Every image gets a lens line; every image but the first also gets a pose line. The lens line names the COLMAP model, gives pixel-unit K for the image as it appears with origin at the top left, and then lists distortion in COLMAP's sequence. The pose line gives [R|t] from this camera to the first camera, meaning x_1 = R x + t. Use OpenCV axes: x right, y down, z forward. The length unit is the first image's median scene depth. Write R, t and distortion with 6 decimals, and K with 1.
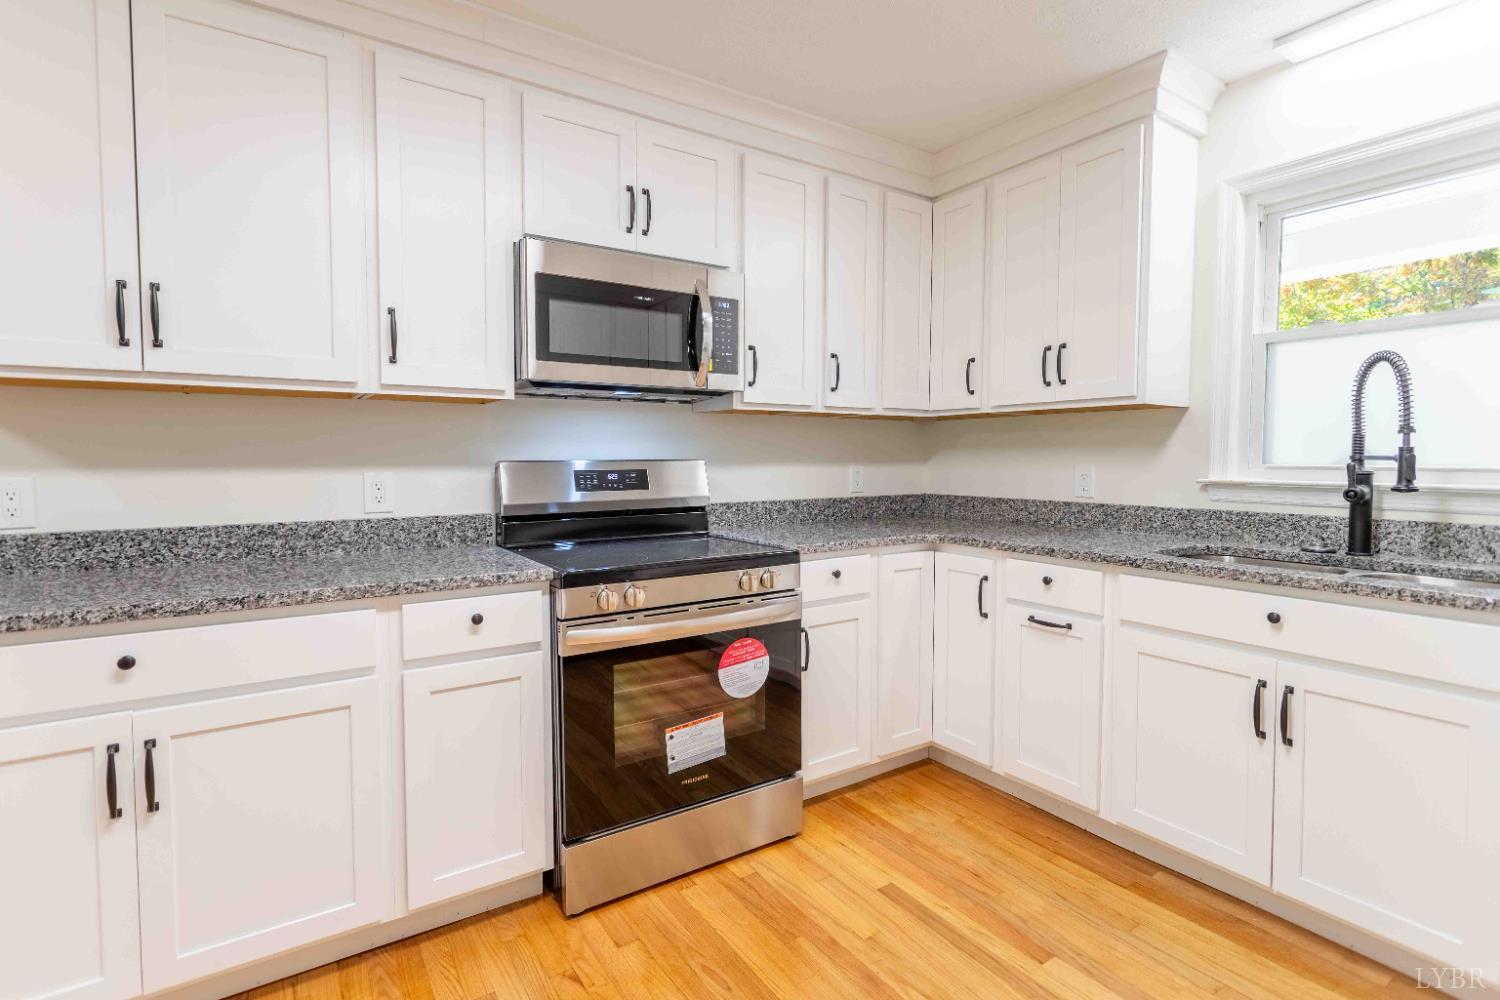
lens RADIAL K [[715.5, 0, 752.4], [0, 715.5, 486.5], [0, 0, 1]] dist [0.002747, 0.001380]
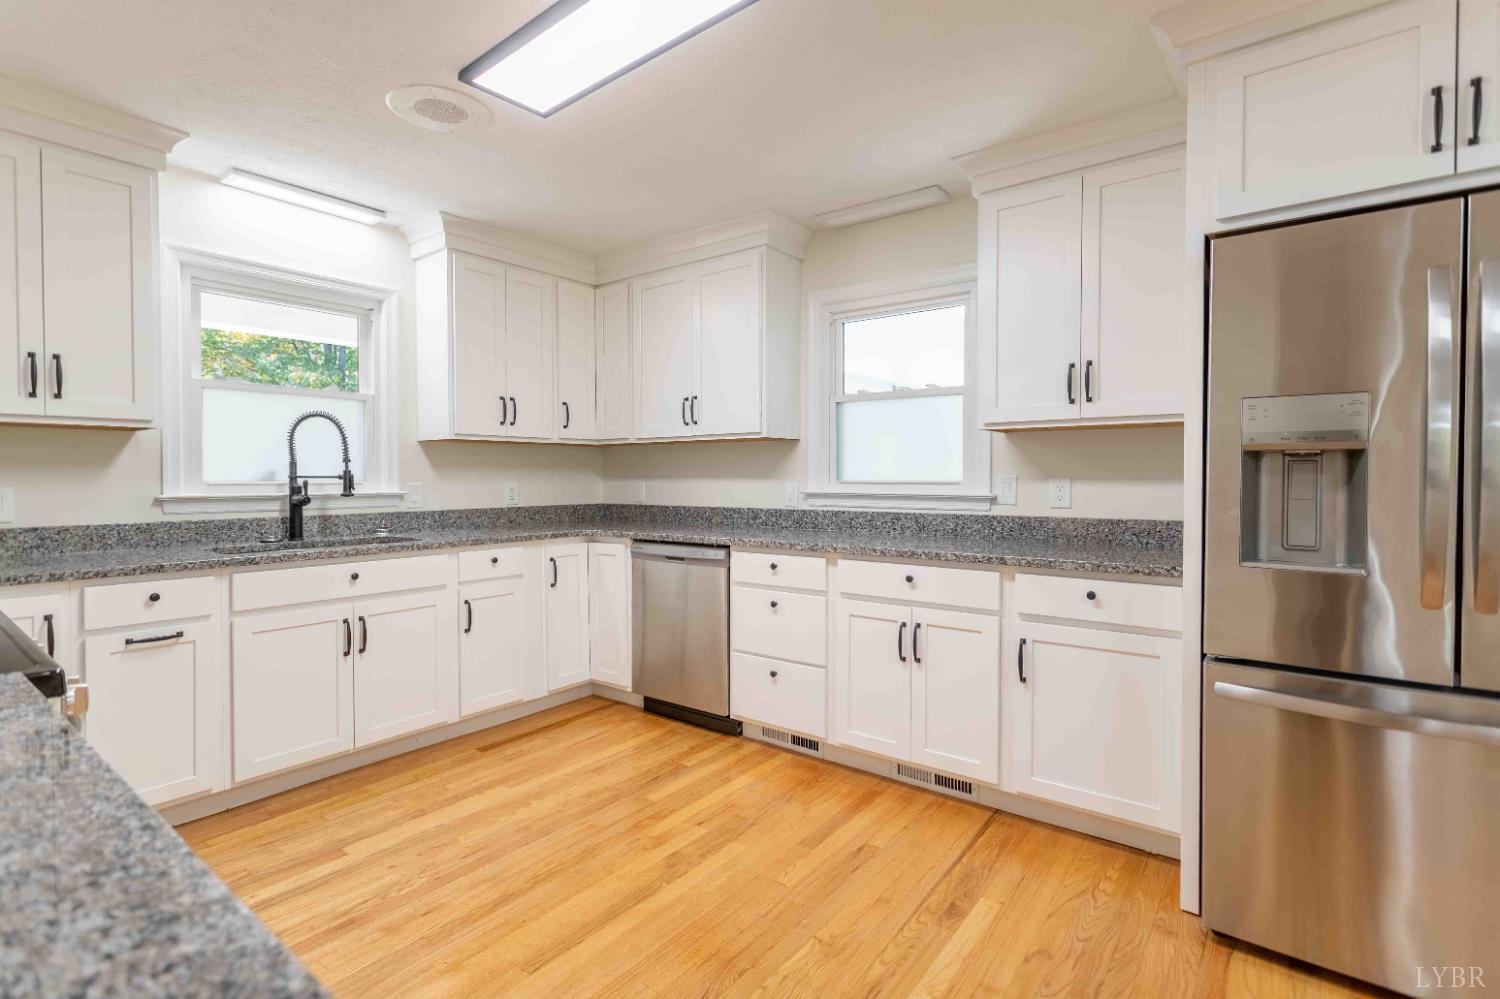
lens RADIAL K [[715.5, 0, 752.4], [0, 715.5, 486.0], [0, 0, 1]] dist [0.002747, 0.001380]
pose [[-0.324524, -0.013463, 0.945782, -0.916852], [0.040314, 0.998793, 0.028050, -0.024049], [-0.945018, 0.047231, -0.323590, 0.569264]]
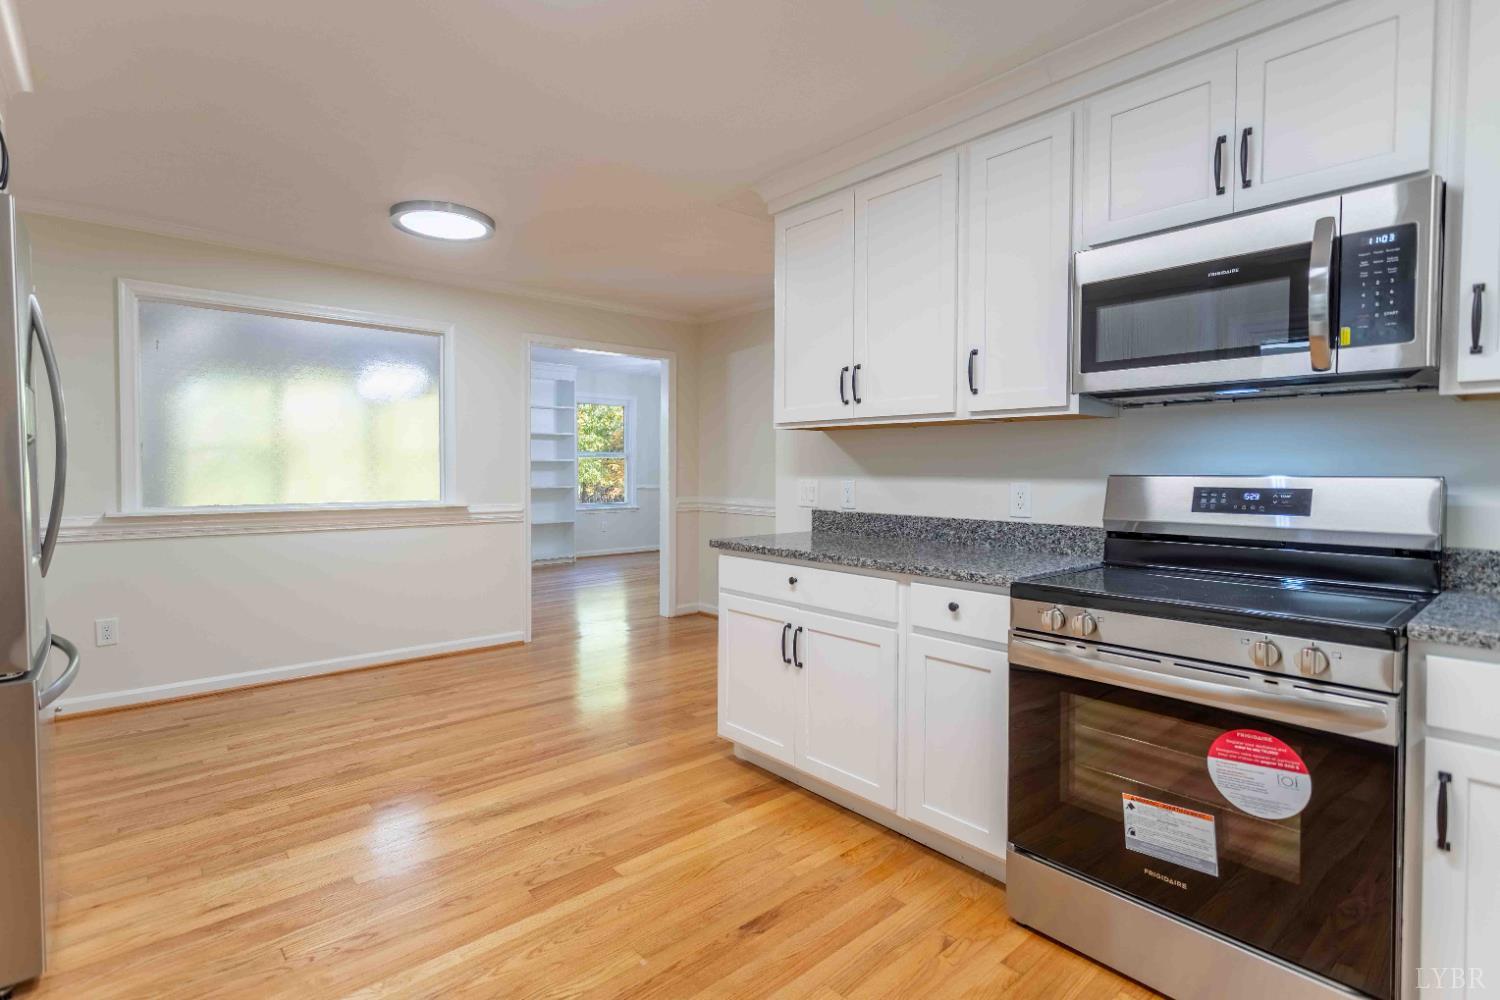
lens RADIAL K [[715.5, 0, 725.9], [0, 715.5, 484.0], [0, 0, 1]] dist [0.000838, 0.000319]
pose [[0.130731, 0.023909, -0.991130, 0.625390], [-0.044684, 0.998835, 0.018201, -0.019277], [0.990410, 0.041909, 0.131647, 0.392693]]
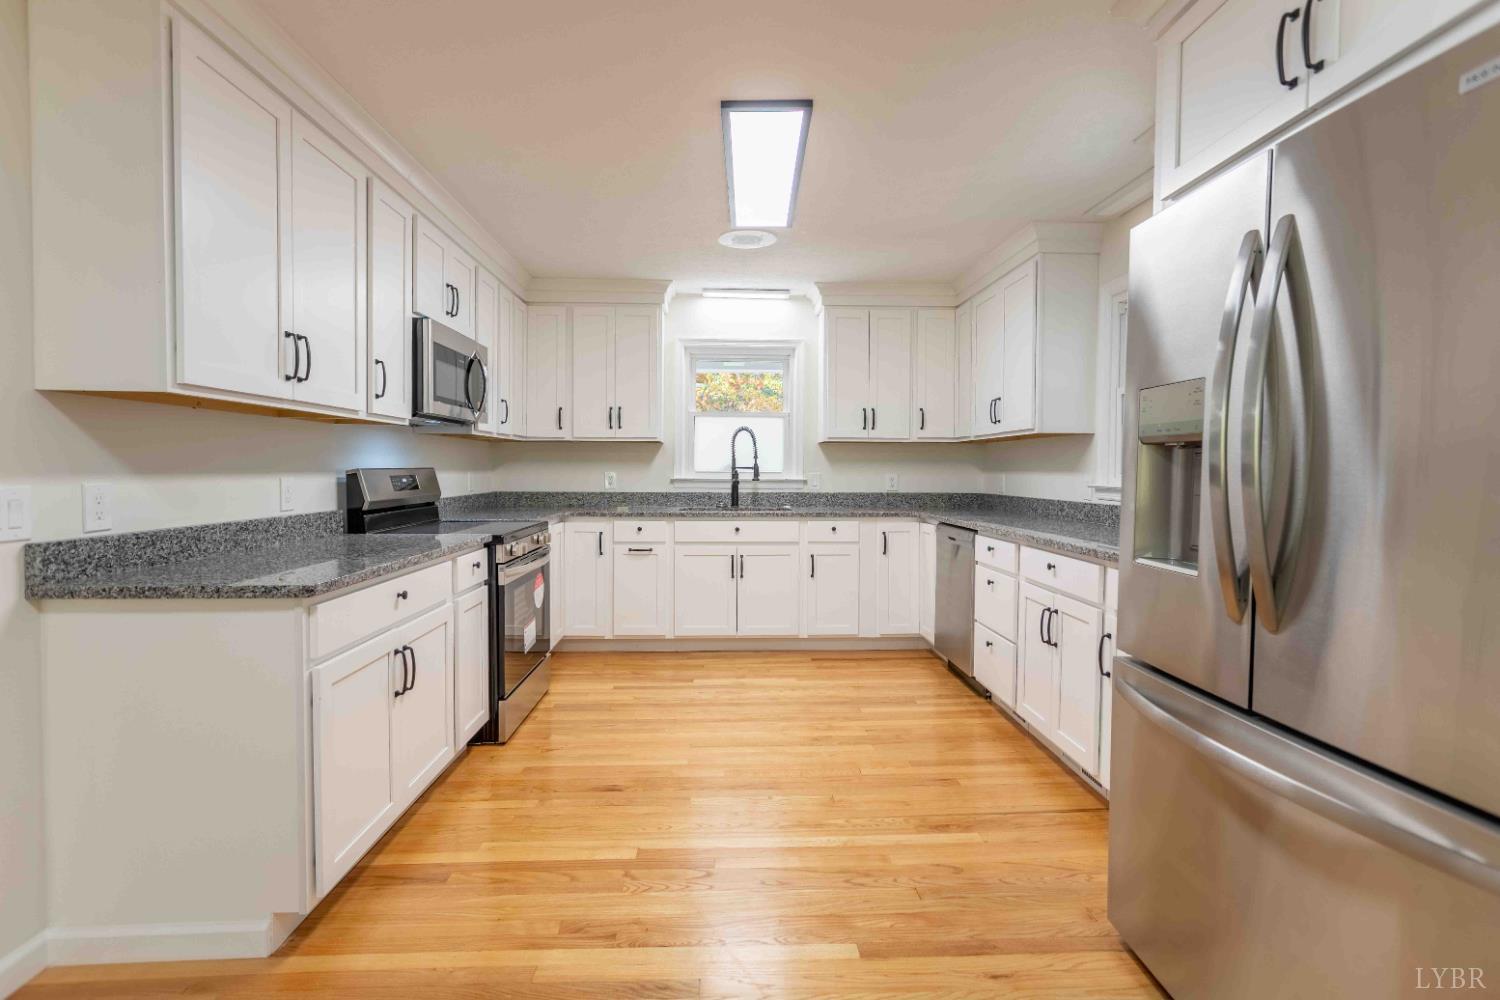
lens RADIAL K [[715.5, 0, 752.4], [0, 715.5, 486.5], [0, 0, 1]] dist [0.002747, 0.001380]
pose [[0.512848, -0.019231, 0.858264, -1.251113], [0.030247, 0.999533, 0.004323, 0.015178], [-0.857946, 0.023743, 0.513191, -0.325725]]
